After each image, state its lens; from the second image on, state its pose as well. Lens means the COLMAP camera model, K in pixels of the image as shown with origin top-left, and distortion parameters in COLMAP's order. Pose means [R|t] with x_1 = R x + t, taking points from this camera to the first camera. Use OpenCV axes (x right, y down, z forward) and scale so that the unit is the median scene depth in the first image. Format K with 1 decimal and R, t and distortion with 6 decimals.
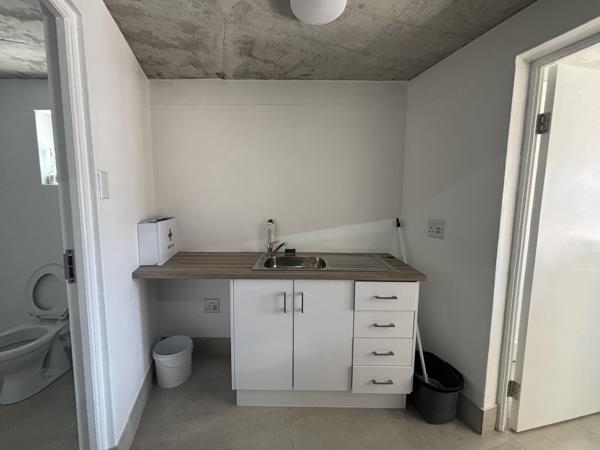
lens RADIAL K [[242.7, 0, 301.4], [0, 242.7, 223.2], [0, 0, 1]] dist [0.004622, -0.000647]
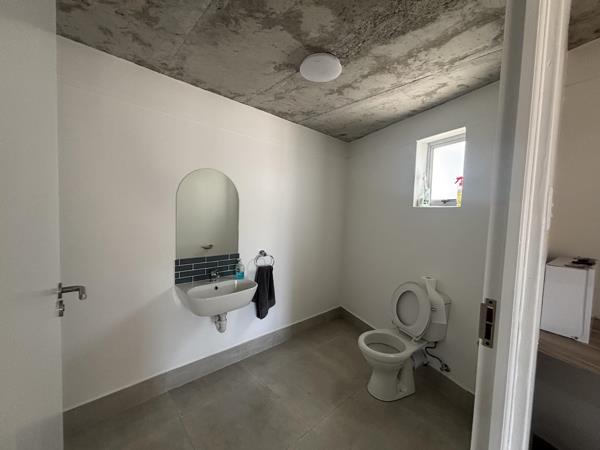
lens RADIAL K [[242.7, 0, 299.8], [0, 242.7, 224.2], [0, 0, 1]] dist [0.004622, -0.000647]
pose [[0.424900, 0.054314, -0.903610, -0.329231], [-0.120682, 0.992687, 0.002921, -0.027173], [0.897160, 0.107809, 0.428347, 0.098030]]
